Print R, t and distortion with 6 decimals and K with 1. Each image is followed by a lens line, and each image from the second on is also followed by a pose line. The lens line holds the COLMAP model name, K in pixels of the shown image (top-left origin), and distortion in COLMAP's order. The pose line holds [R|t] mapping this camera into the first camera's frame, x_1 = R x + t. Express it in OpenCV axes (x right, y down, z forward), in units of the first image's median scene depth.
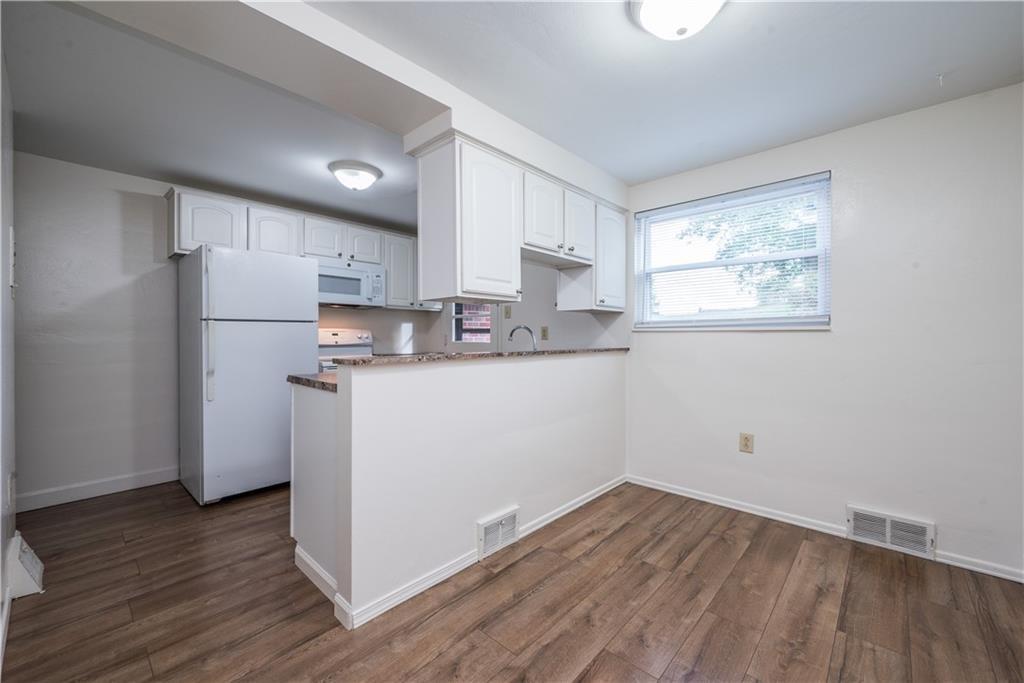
lens RADIAL K [[417.8, 0, 508.3], [0, 417.8, 340.1], [0, 0, 1]] dist [-0.001290, -0.000048]
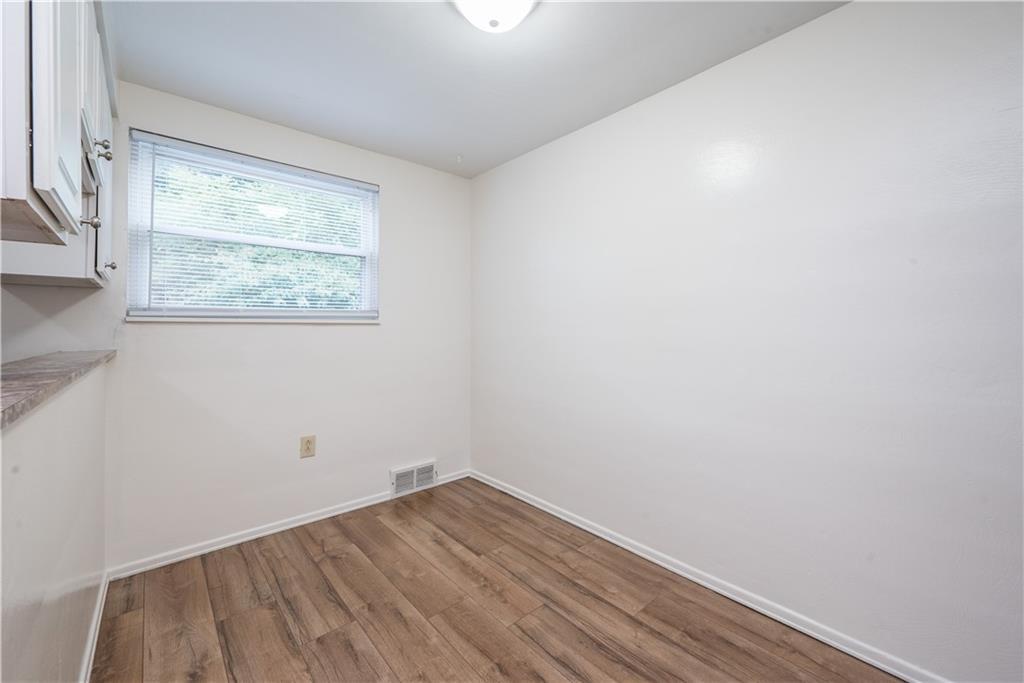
lens RADIAL K [[414.5, 0, 525.0], [0, 414.5, 323.7], [0, 0, 1]] dist [-0.000361, -0.000262]
pose [[0.081308, 0.010783, 0.996631, -0.315248], [0.012777, 0.999848, -0.011860, -0.005328], [-0.996607, 0.013699, 0.081158, 0.483827]]
